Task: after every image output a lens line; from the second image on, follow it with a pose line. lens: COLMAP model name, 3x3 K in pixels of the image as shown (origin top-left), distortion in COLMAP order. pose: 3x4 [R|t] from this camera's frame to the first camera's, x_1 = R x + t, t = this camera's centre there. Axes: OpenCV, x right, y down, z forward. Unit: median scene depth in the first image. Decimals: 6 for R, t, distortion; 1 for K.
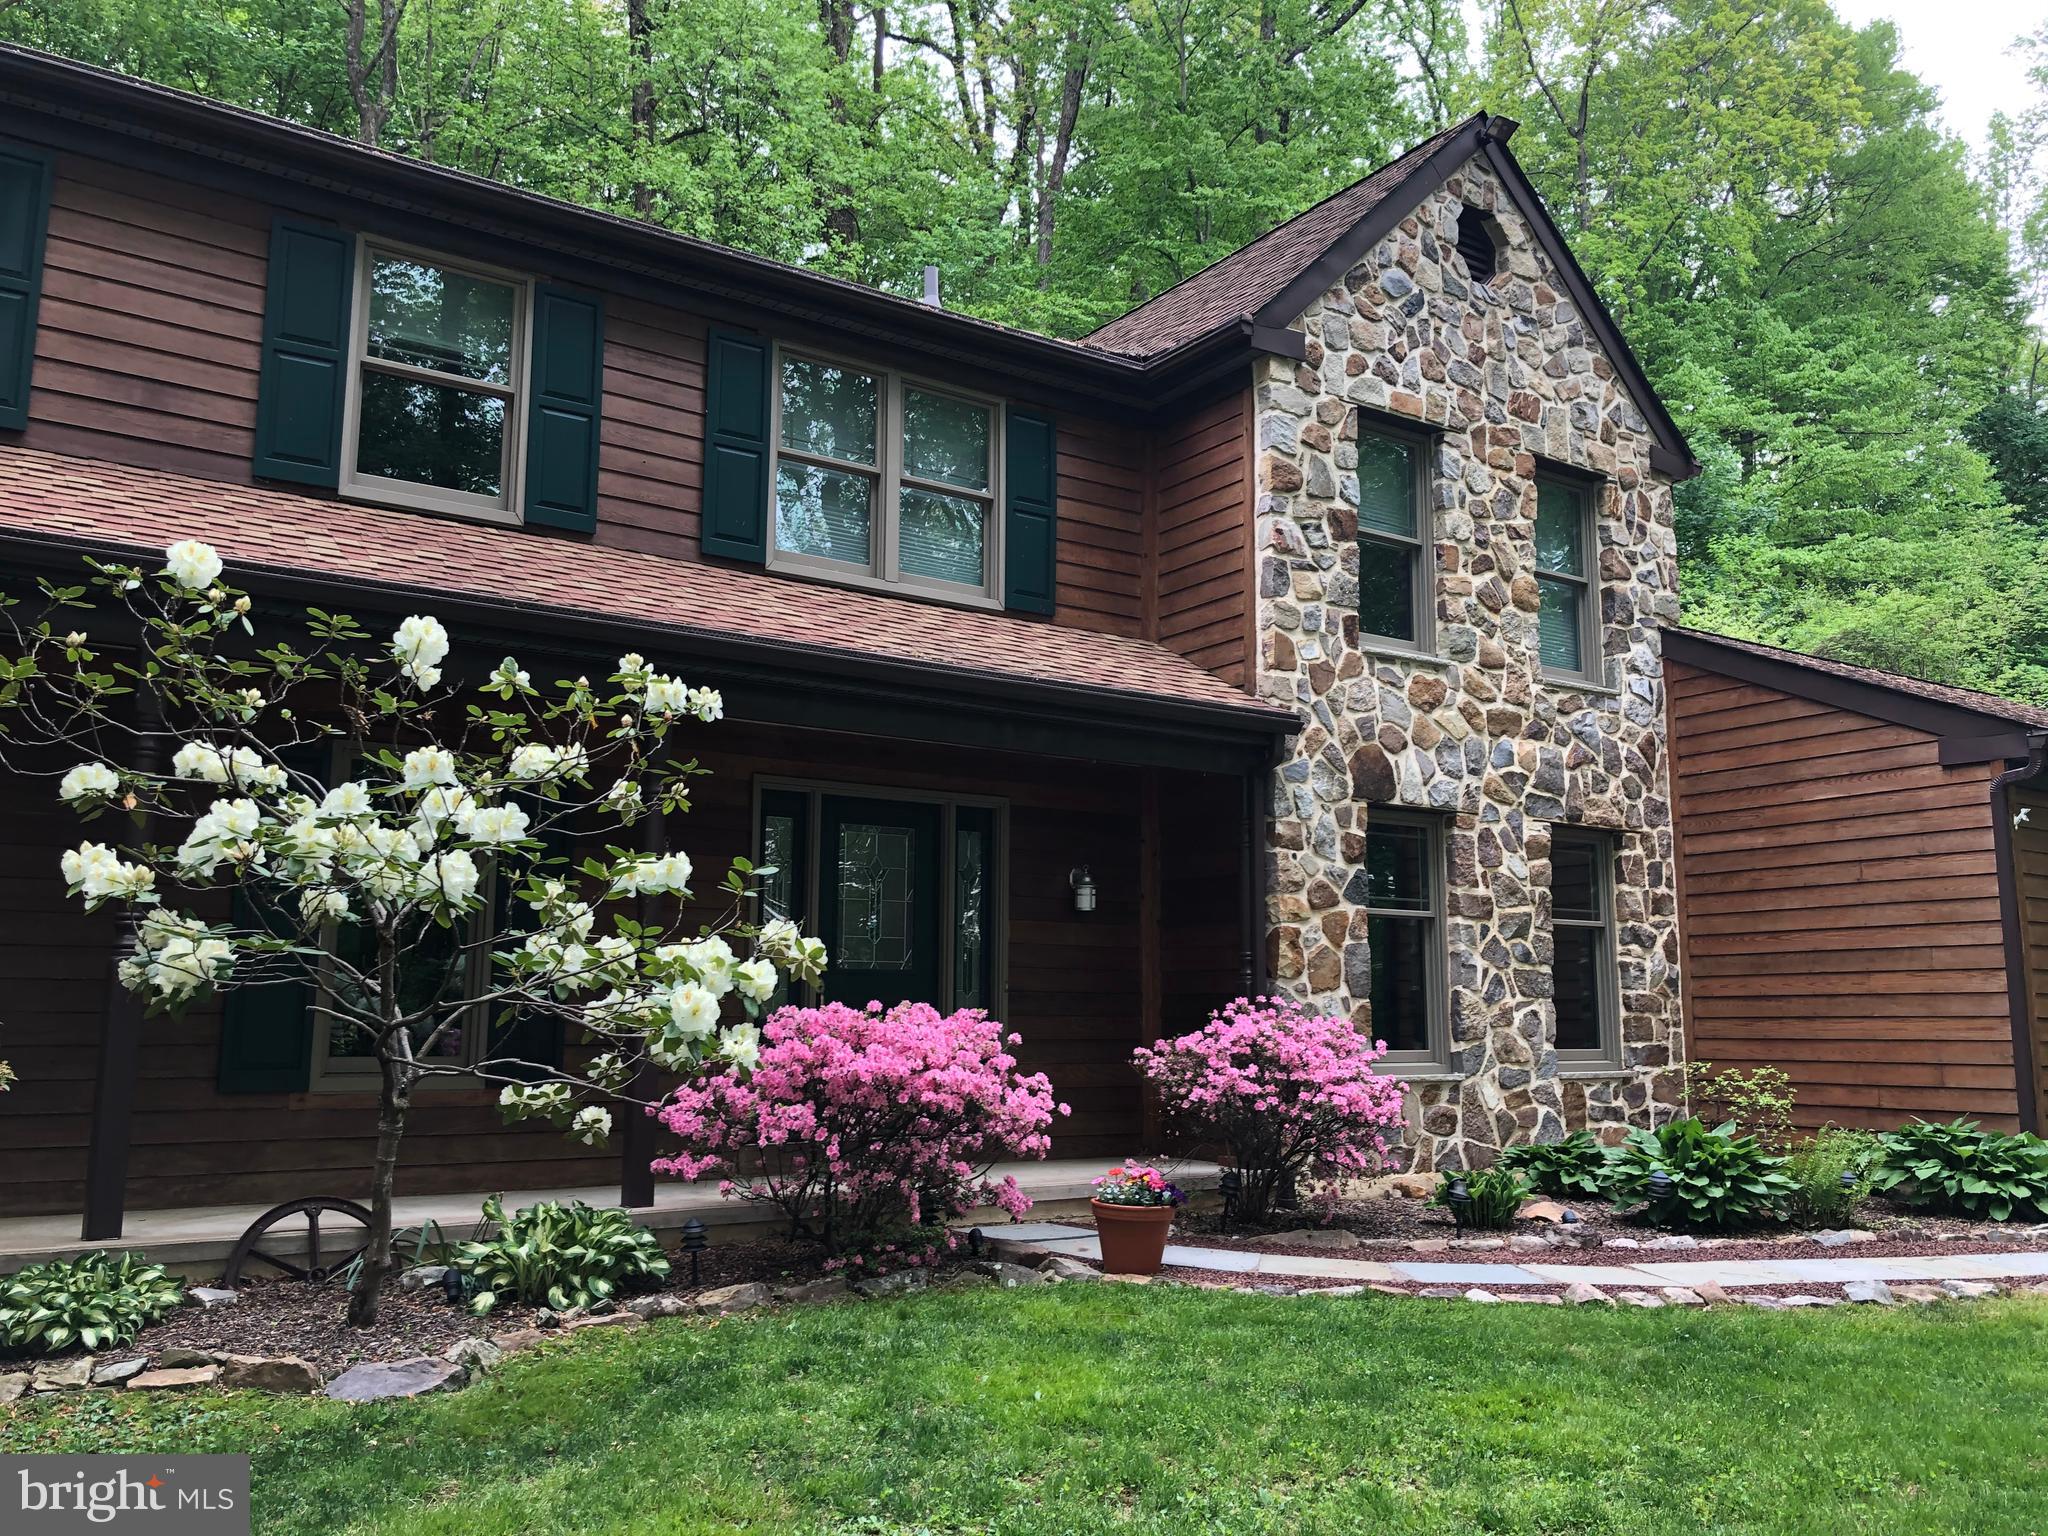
lens RADIAL K [[1692.9, 0, 1026.0], [0, 1692.9, 774.6], [0, 0, 1]] dist [0.049706, -0.086844]
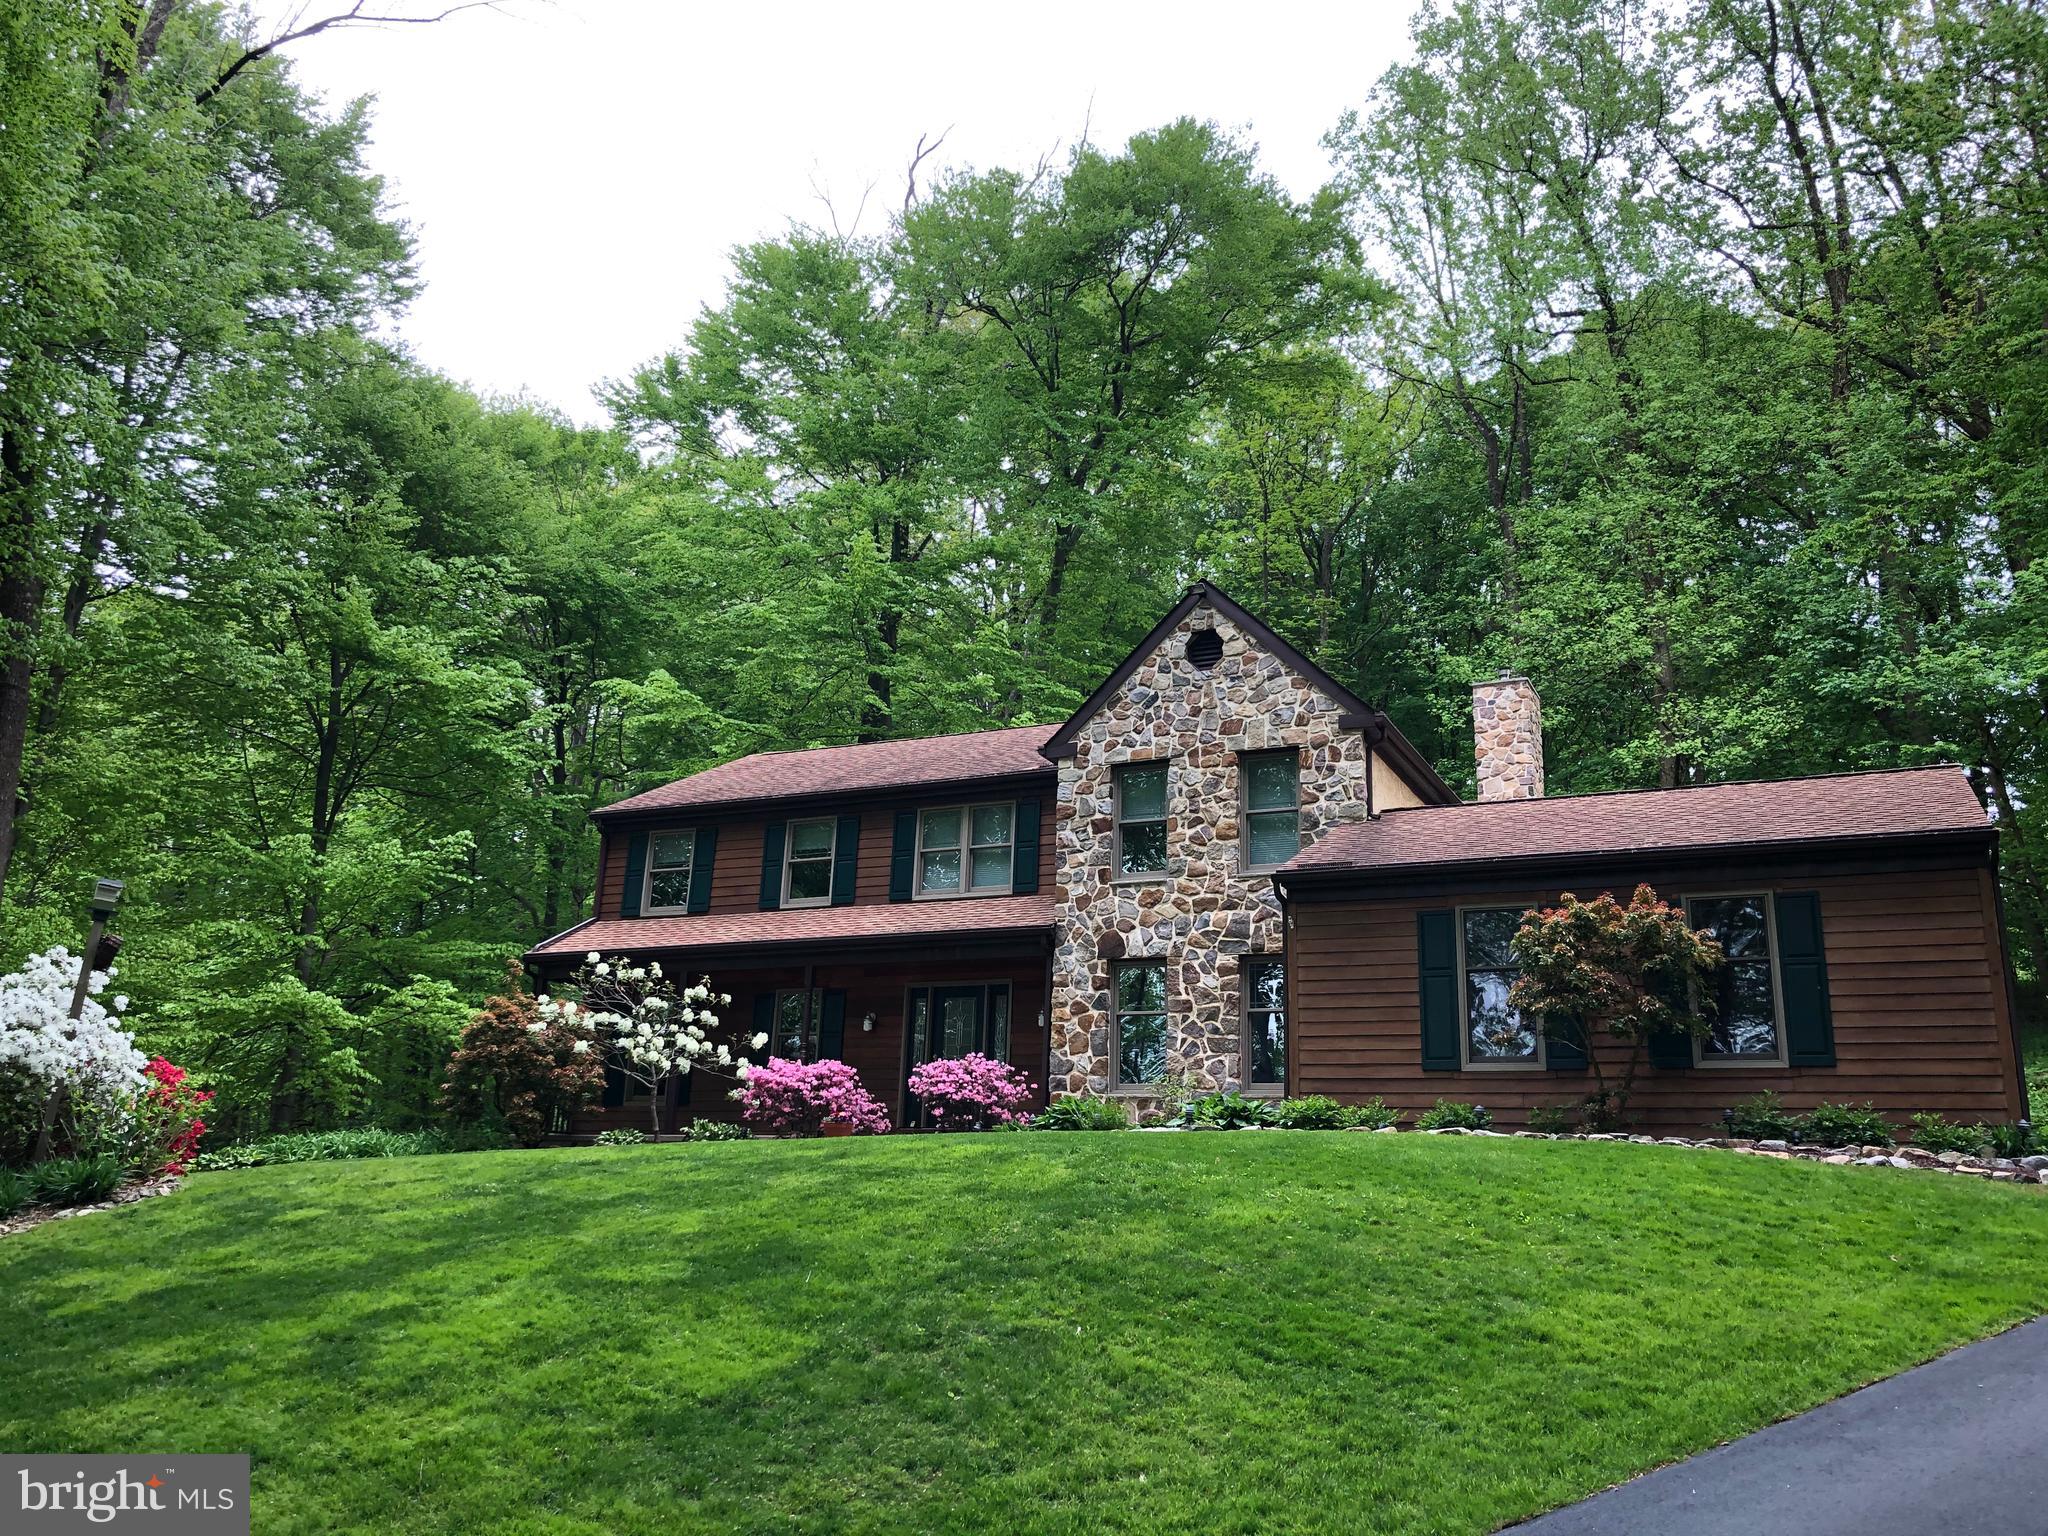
lens RADIAL K [[1692.9, 0, 1024.9], [0, 1692.9, 767.1], [0, 0, 1]] dist [0.049706, -0.086844]
pose [[0.471874, -0.224593, -0.852580, 1.835699], [0.087057, 0.974154, -0.208435, 0.195519], [0.877357, 0.024132, 0.479230, -0.061884]]
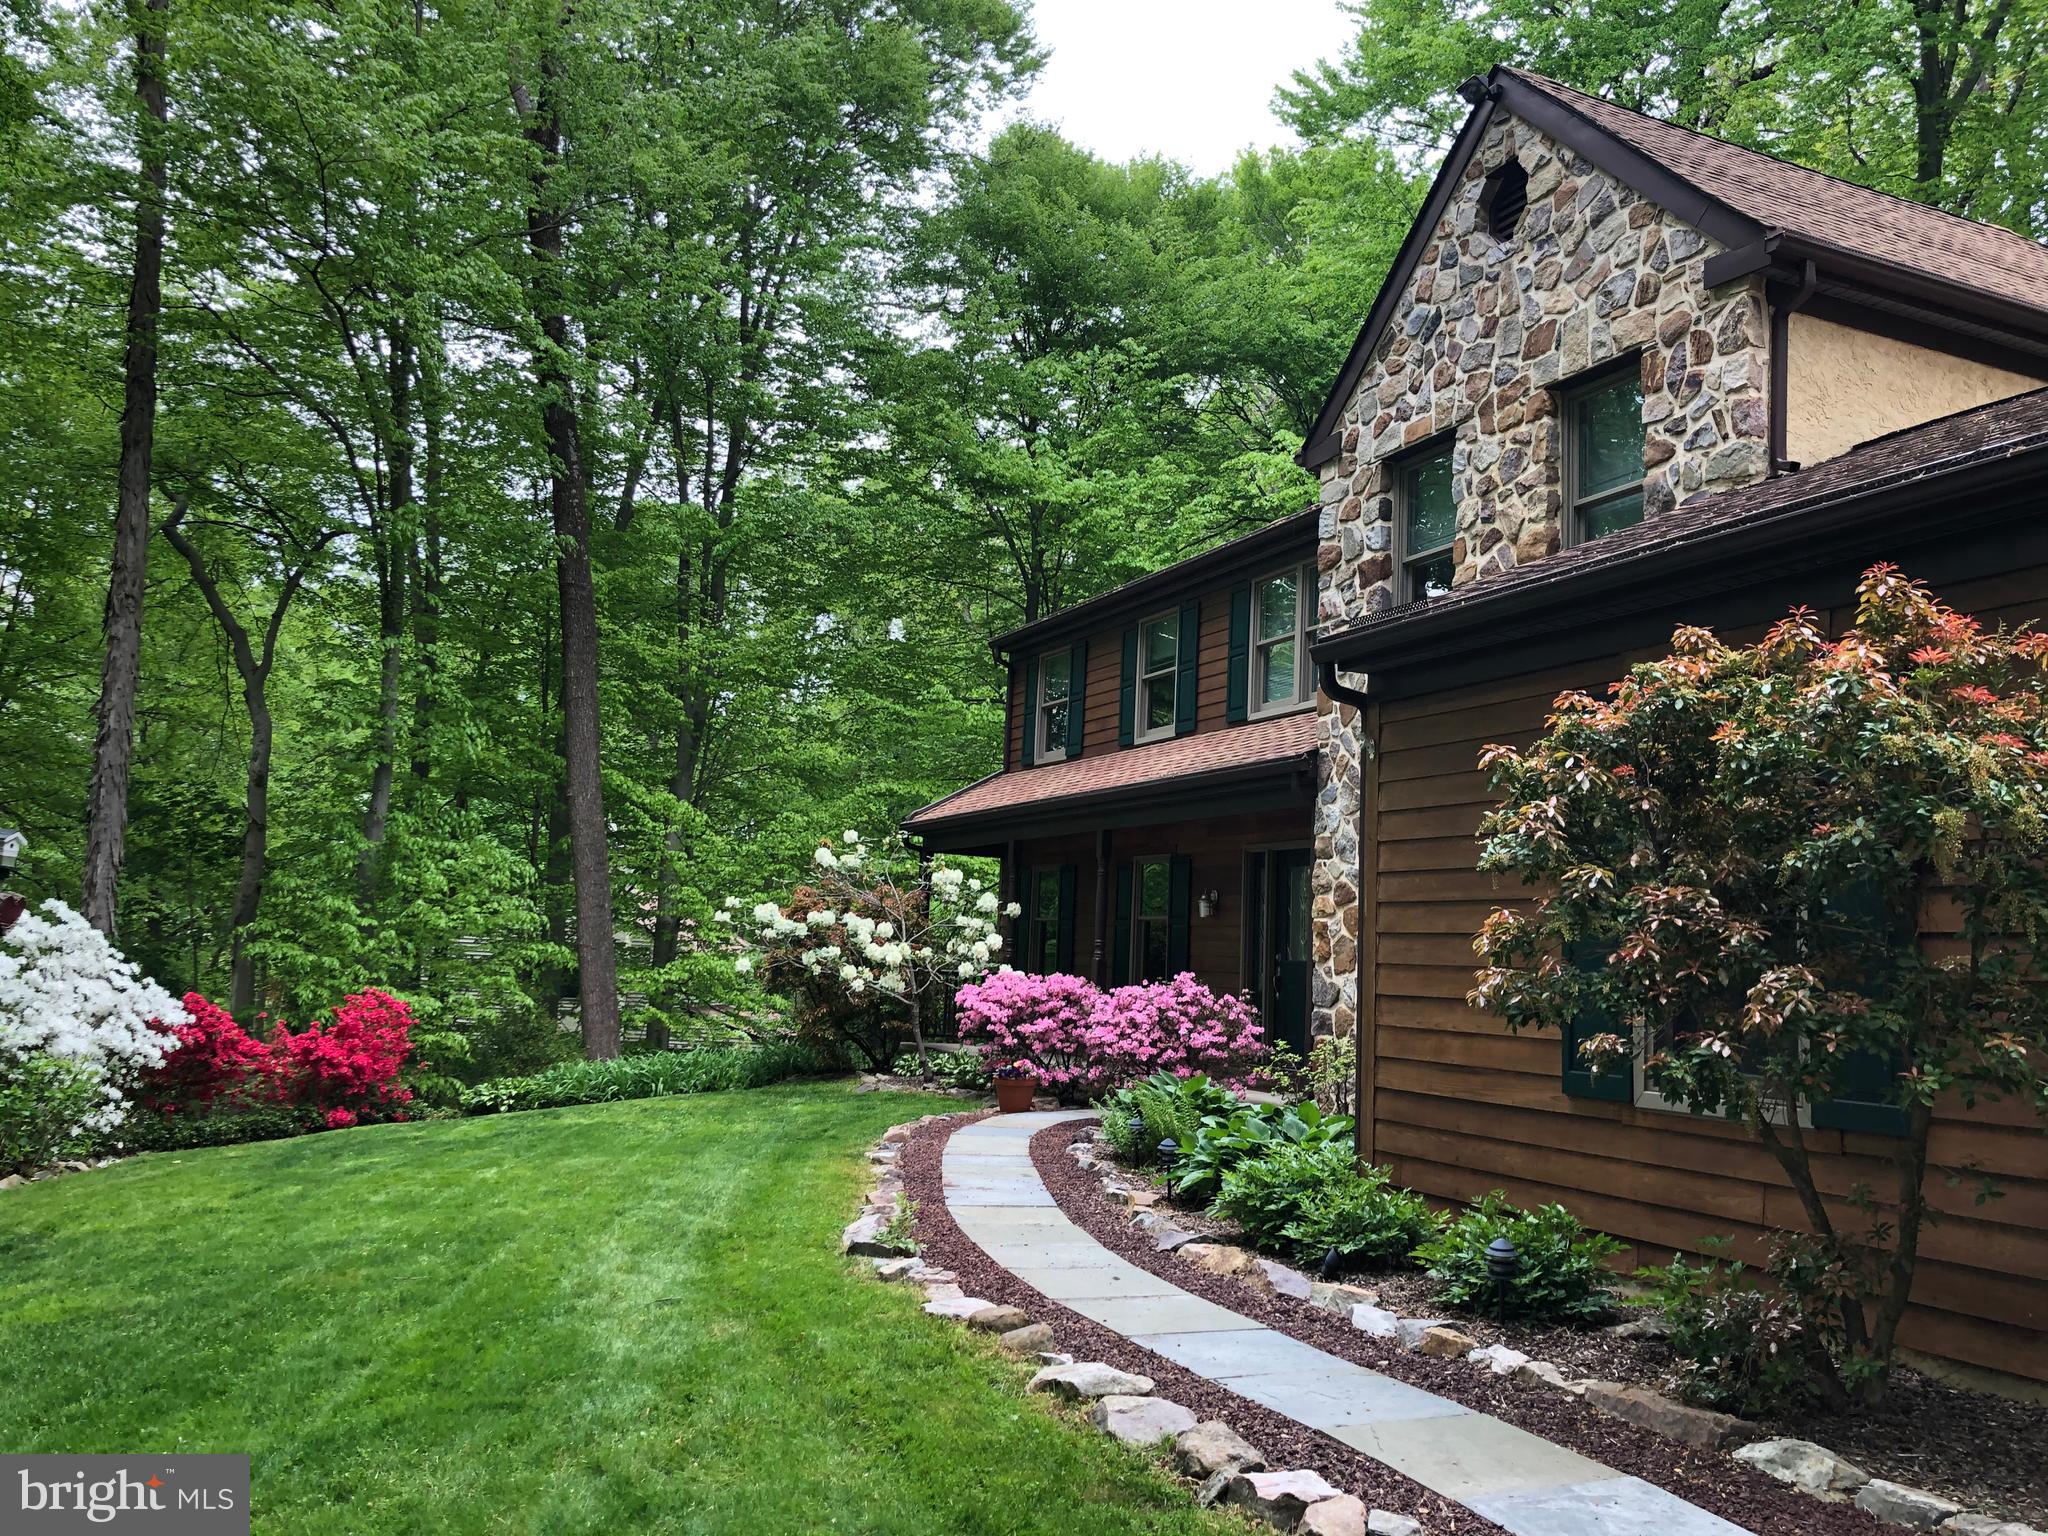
lens RADIAL K [[1692.9, 0, 1019.8], [0, 1692.9, 771.1], [0, 0, 1]] dist [0.049706, -0.086844]
pose [[-0.187990, -0.129756, -0.973562, 1.292124], [0.091323, 0.984631, -0.148865, 0.132374], [0.977916, -0.116894, -0.173251, 0.915310]]
